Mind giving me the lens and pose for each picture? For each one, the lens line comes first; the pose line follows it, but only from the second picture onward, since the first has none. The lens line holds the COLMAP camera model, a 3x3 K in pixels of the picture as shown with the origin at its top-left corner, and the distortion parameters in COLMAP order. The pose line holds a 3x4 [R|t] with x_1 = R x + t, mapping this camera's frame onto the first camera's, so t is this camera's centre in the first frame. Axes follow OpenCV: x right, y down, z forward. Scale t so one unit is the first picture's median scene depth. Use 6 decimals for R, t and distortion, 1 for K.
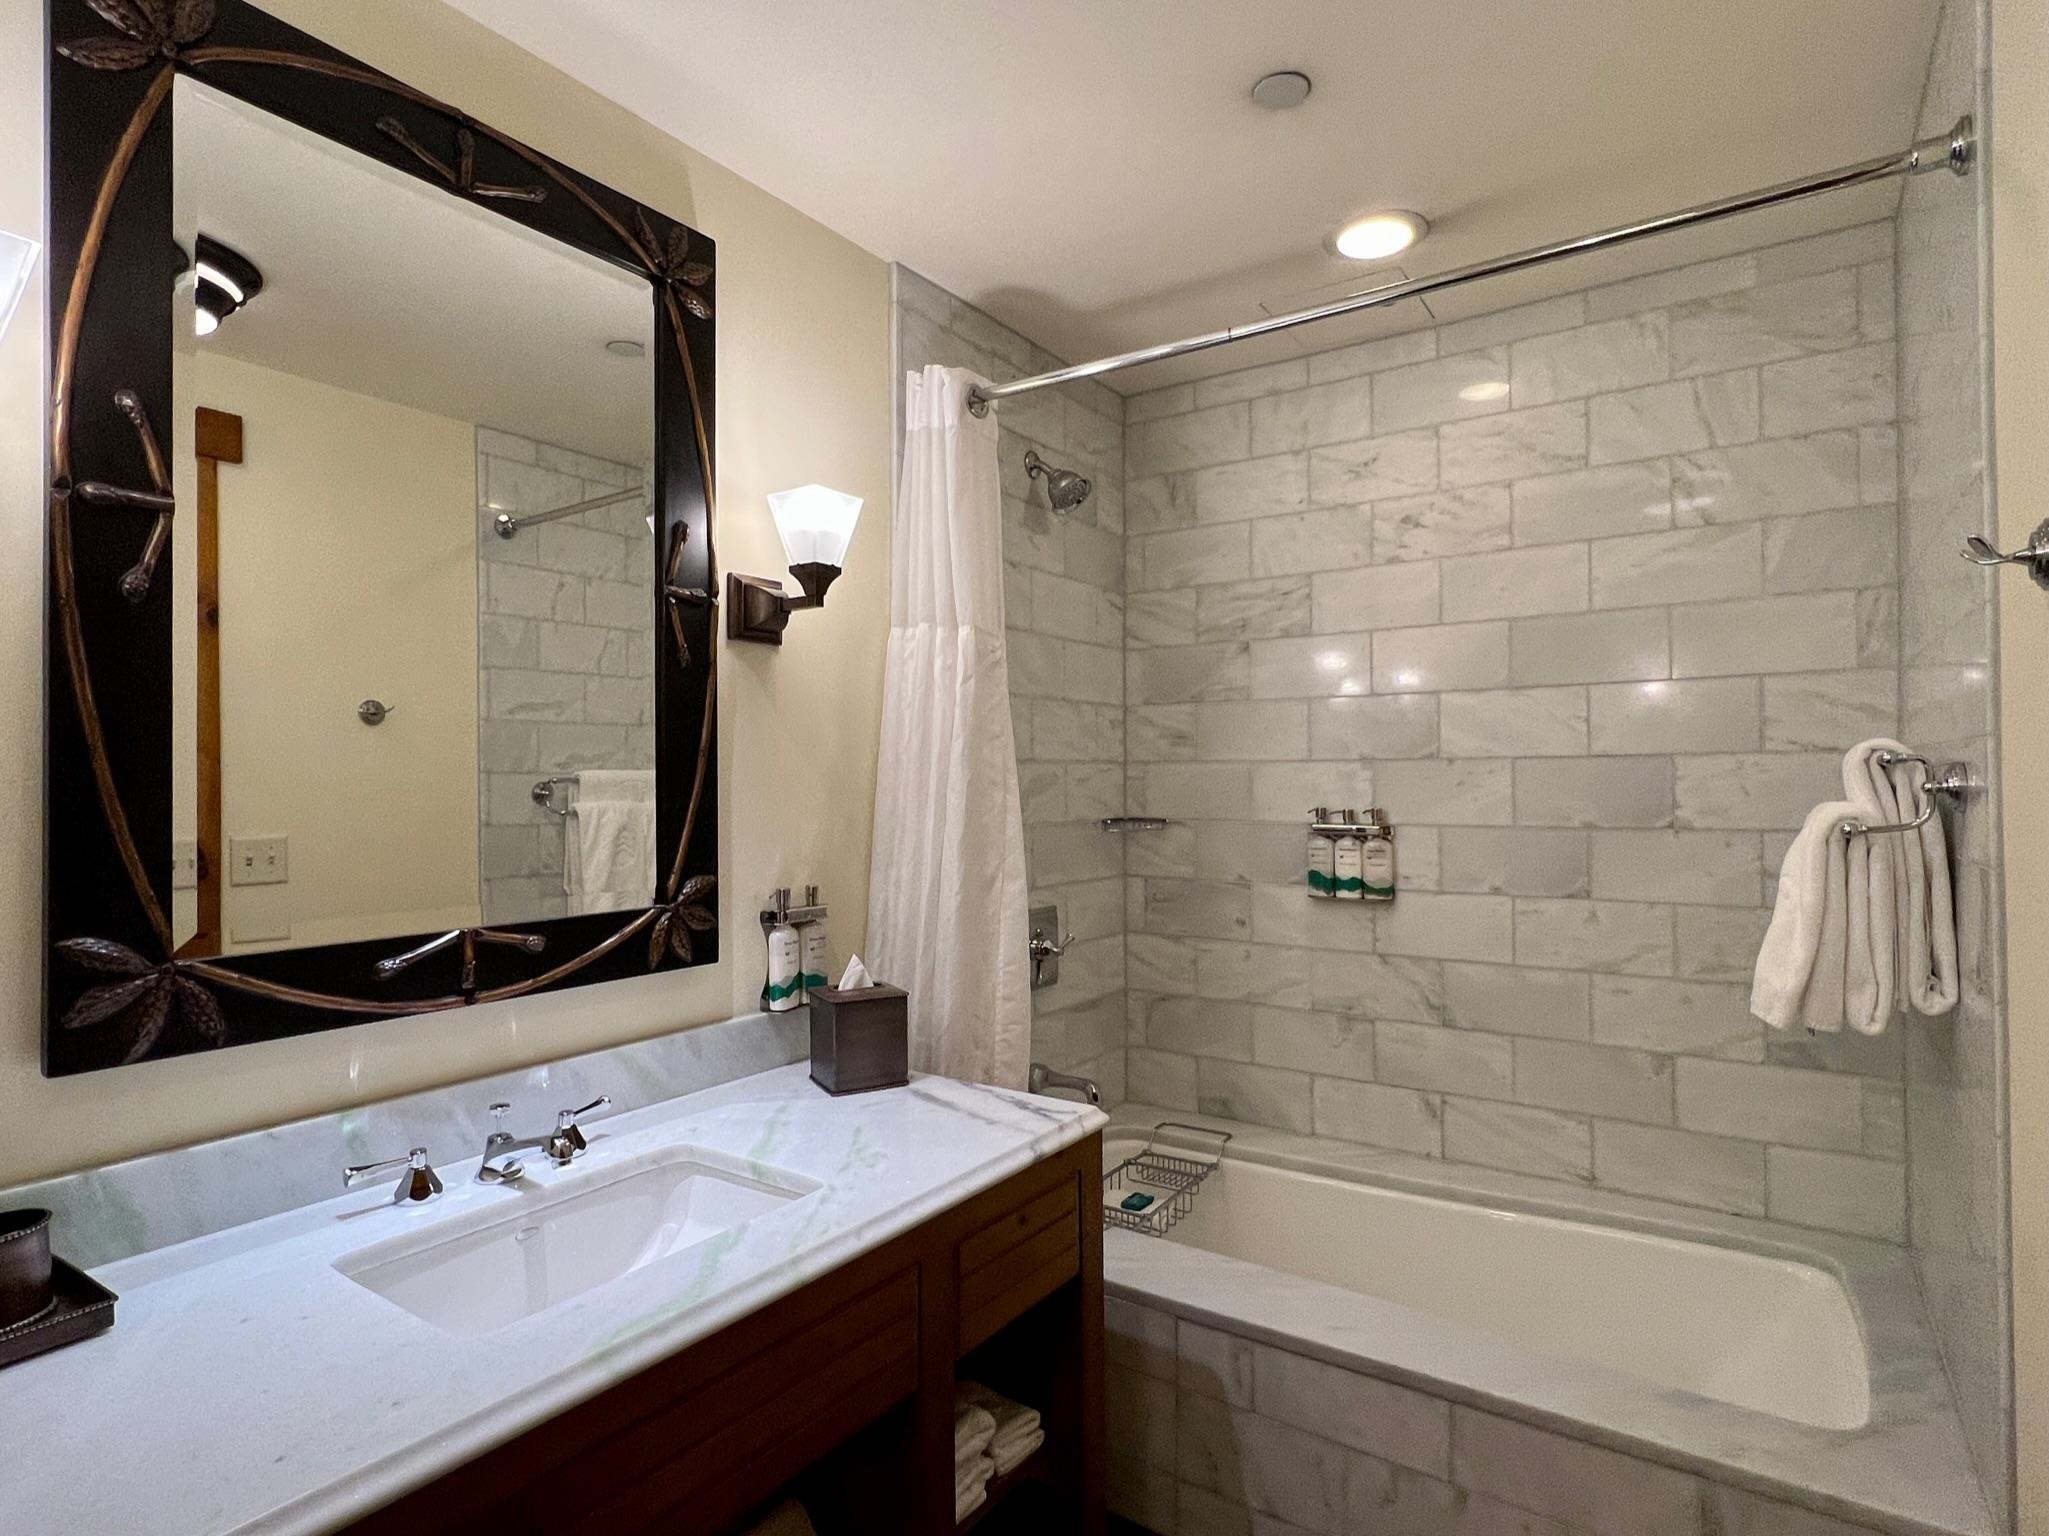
lens RADIAL K [[1021.5, 0, 1024.5], [0, 1021.5, 768.0], [0, 0, 1]] dist [-0.082972, 0.031351]
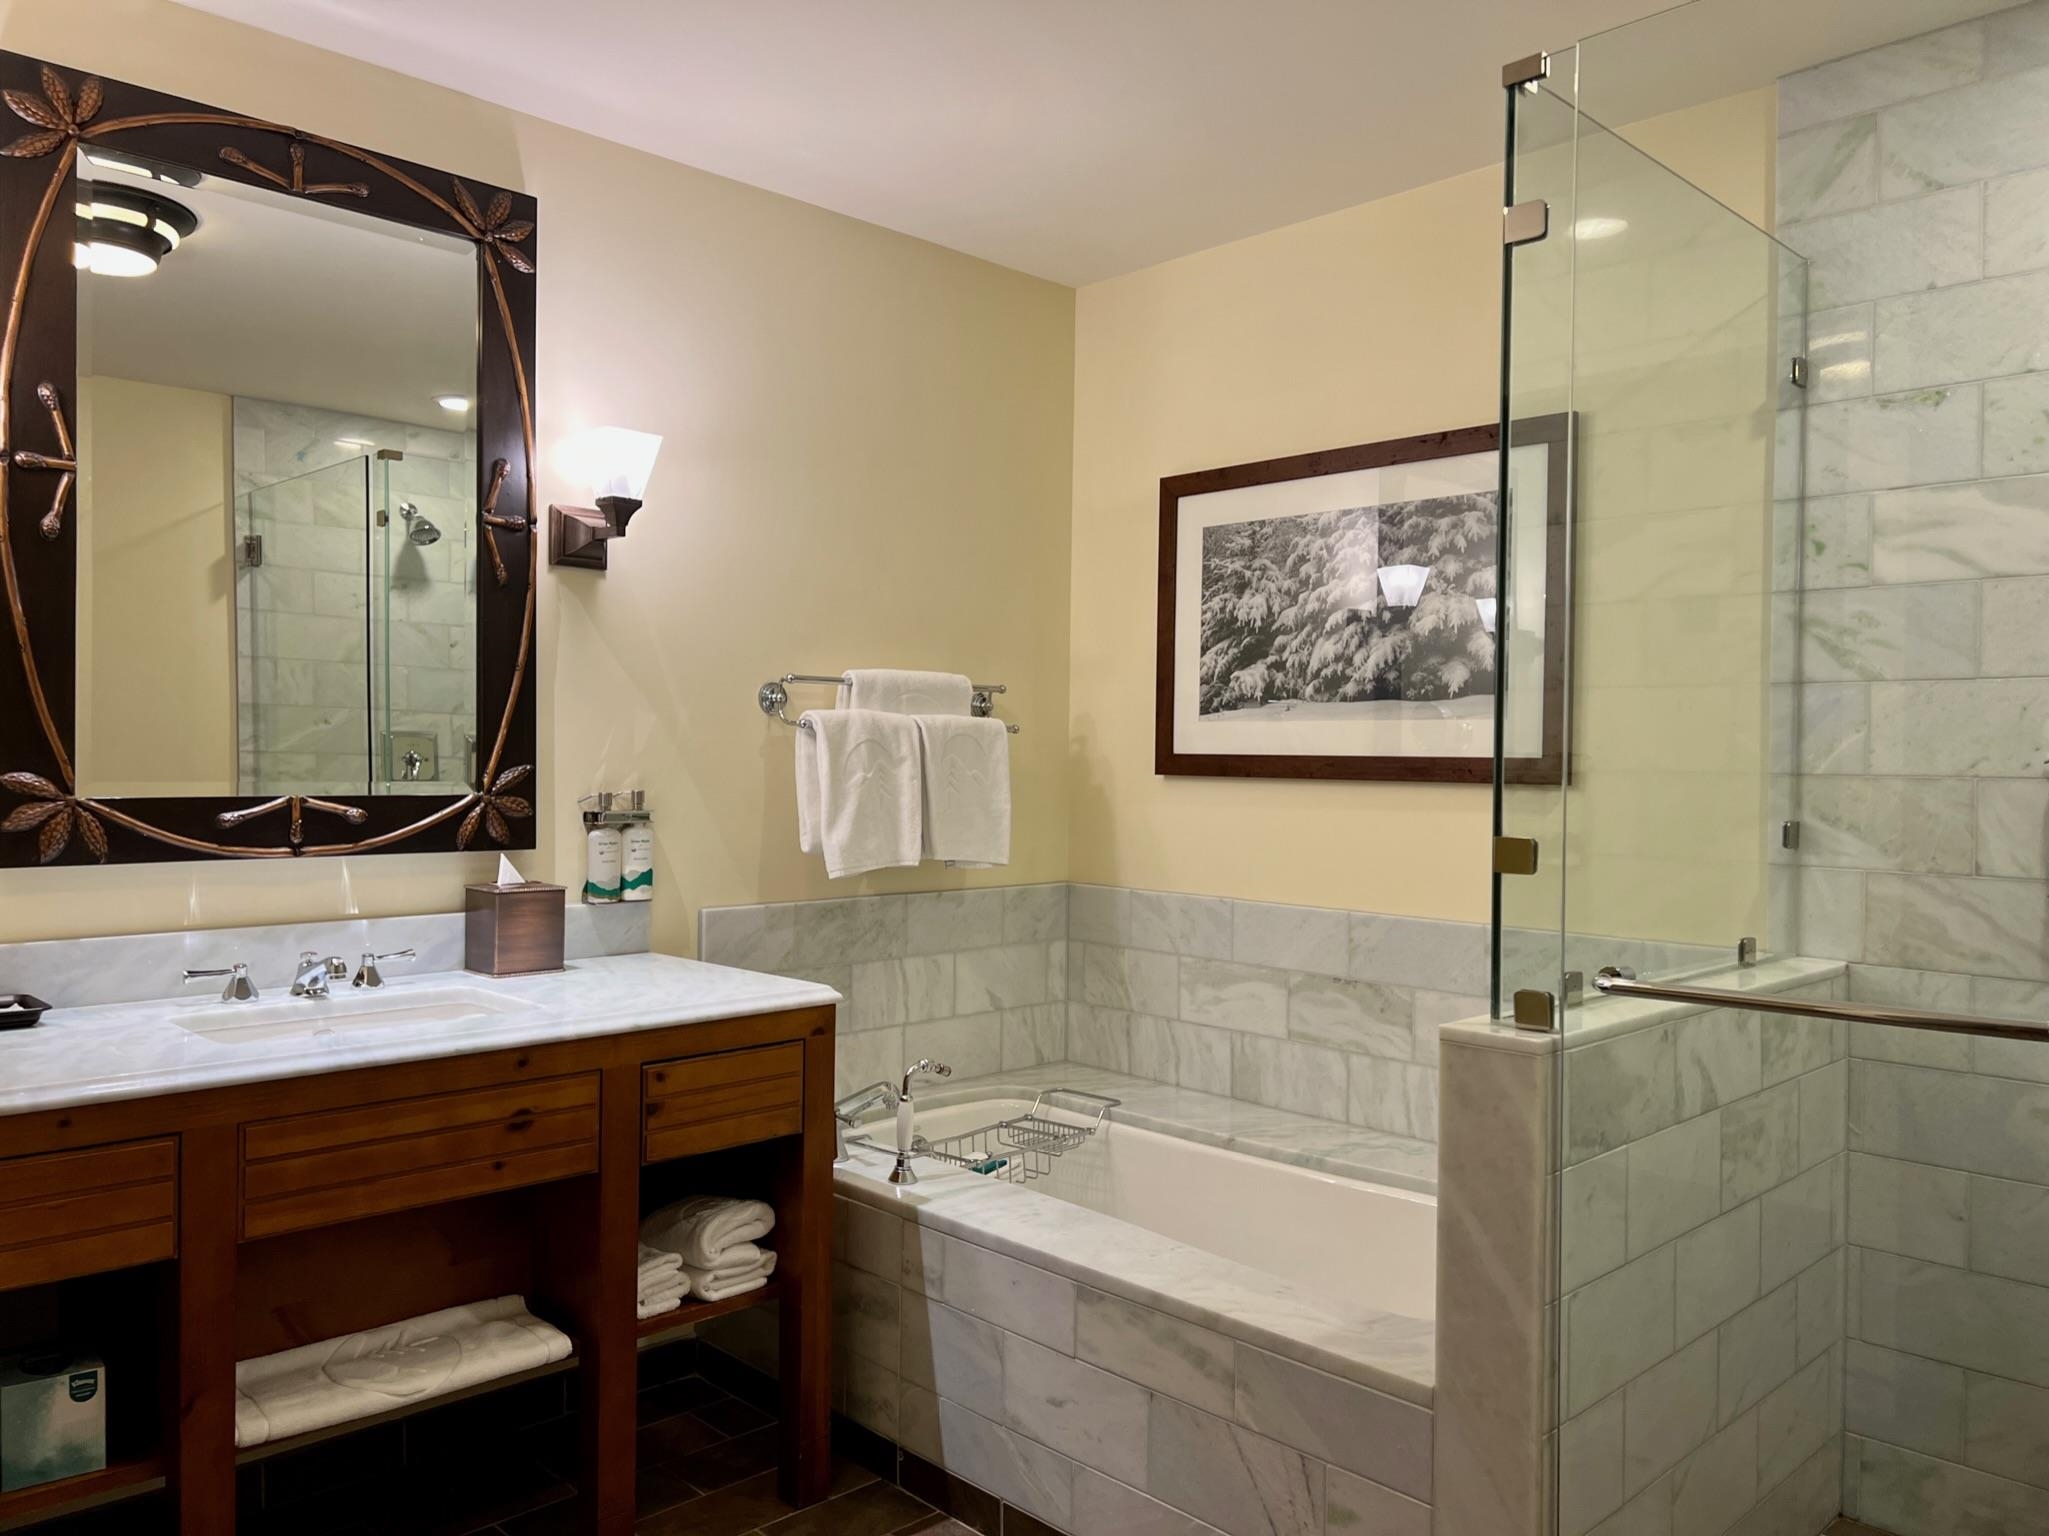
lens RADIAL K [[1531.3, 0, 1024.5], [0, 1531.3, 768.0], [0, 0, 1]] dist [0.075213, -0.090244]
pose [[0.976680, 0.023136, -0.213452, 0.608091], [-0.020150, 0.999666, 0.016155, 0.060997], [0.213754, -0.011477, 0.976820, -0.574979]]
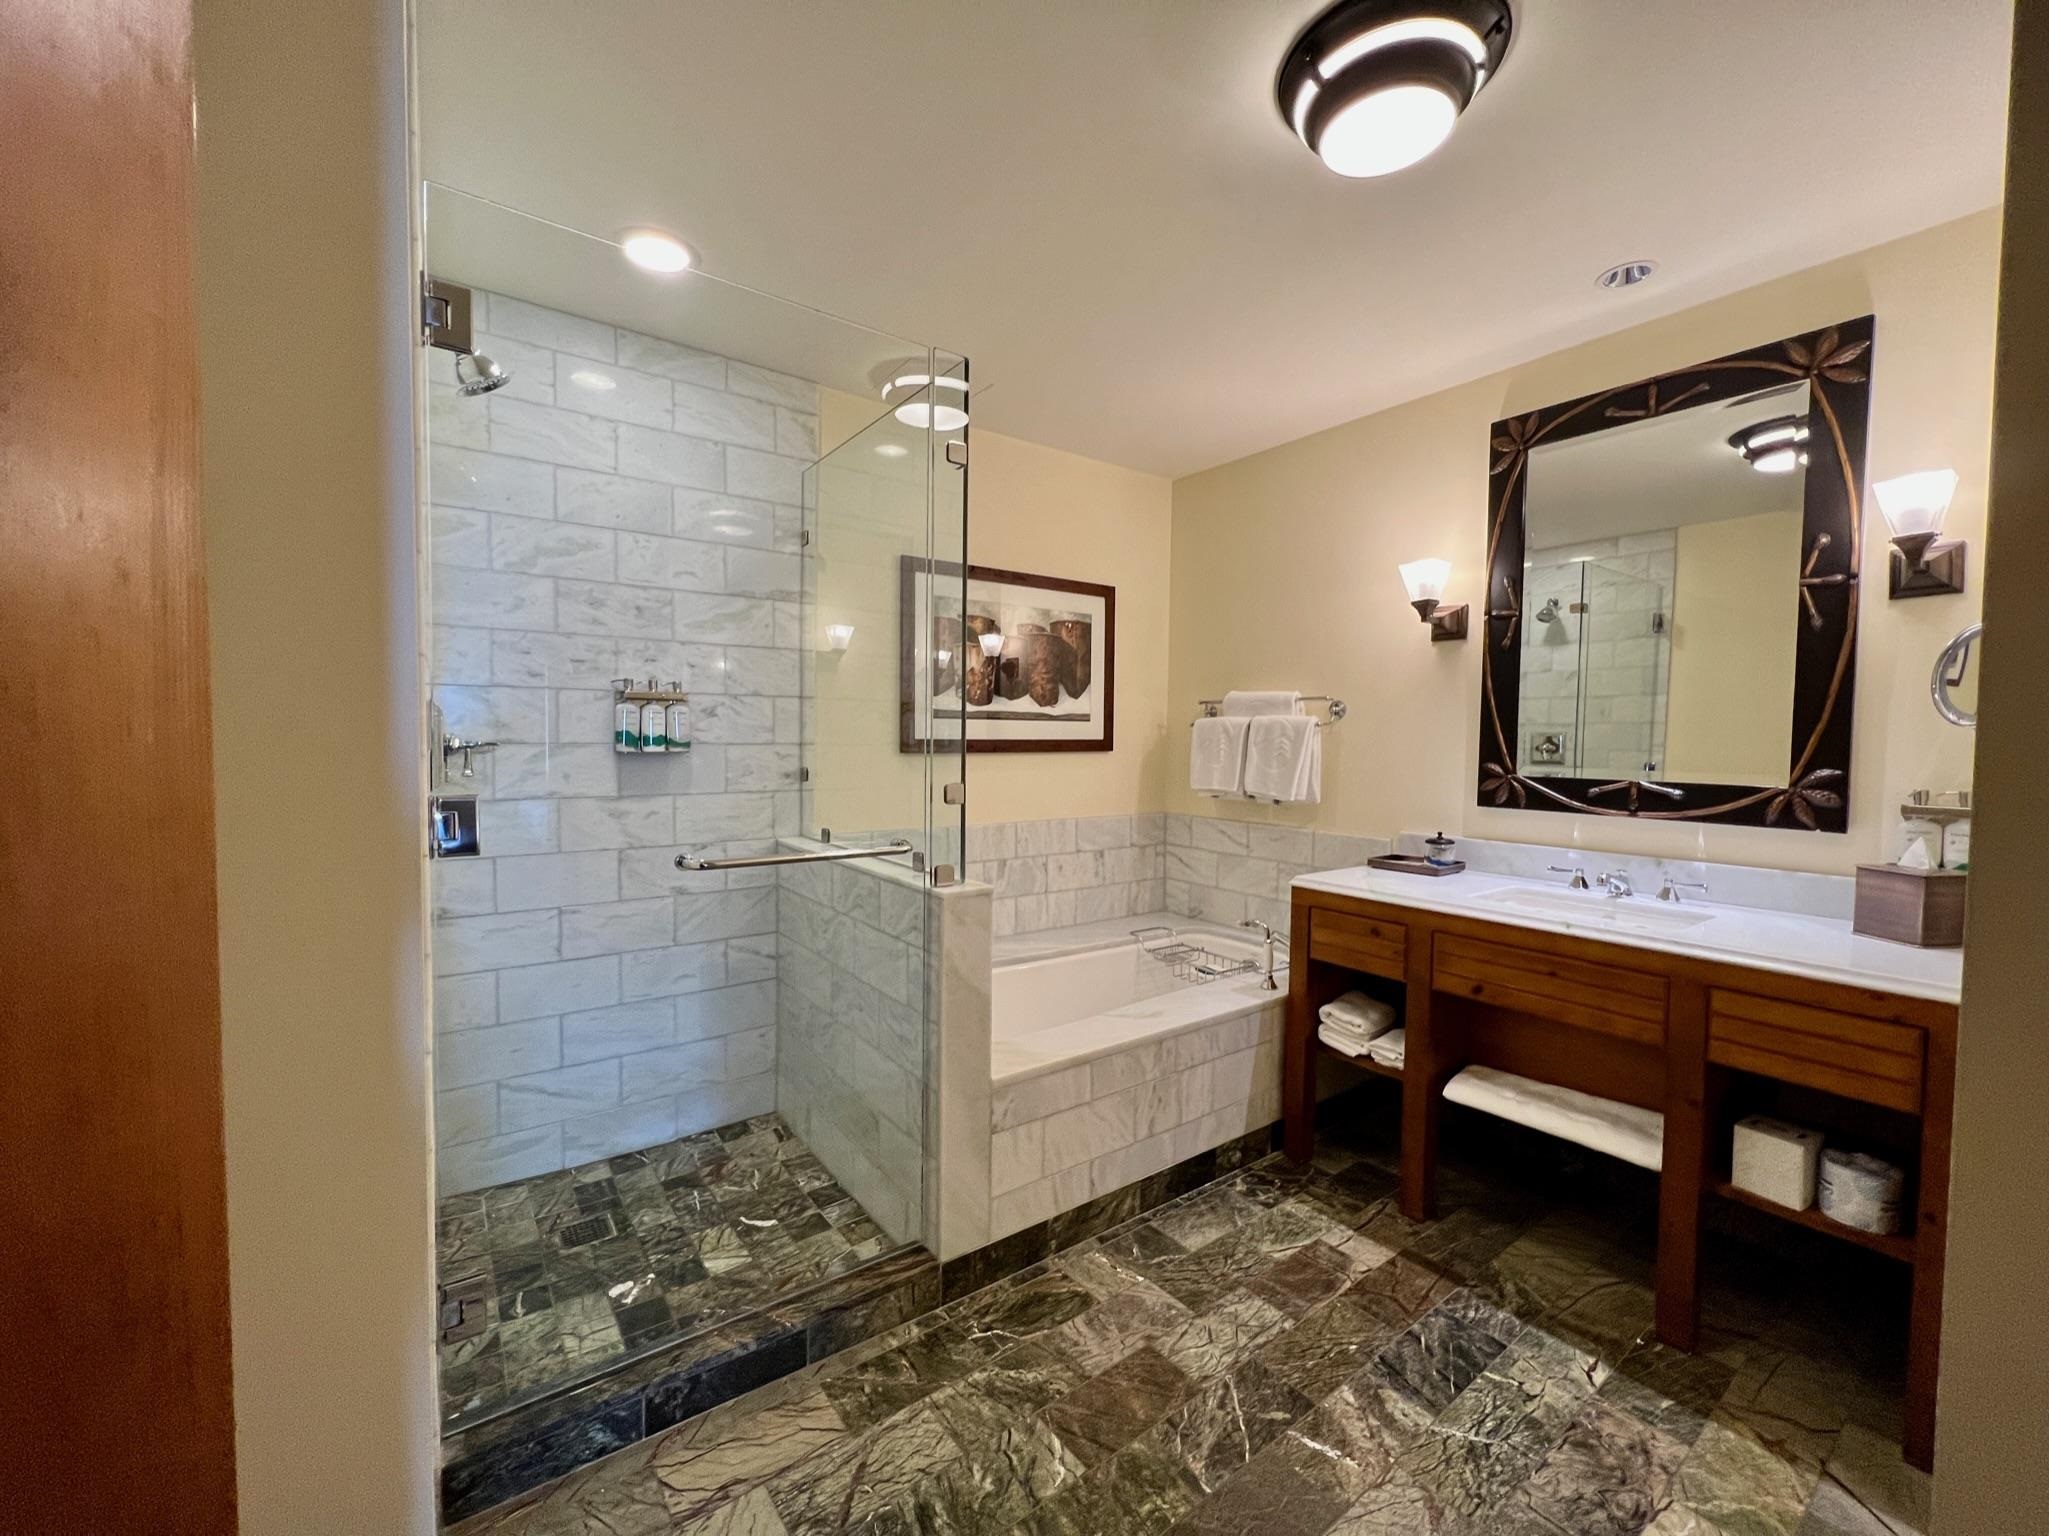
lens RADIAL K [[802.2, 0, 1024.5], [0, 802.2, 768.0], [0, 0, 1]] dist [0.001211, 0.000287]
pose [[-0.321977, 0.035555, -0.946080, 1.170735], [-0.006274, 0.999192, 0.039687, 0.061584], [0.946727, 0.018714, -0.321494, 0.263687]]
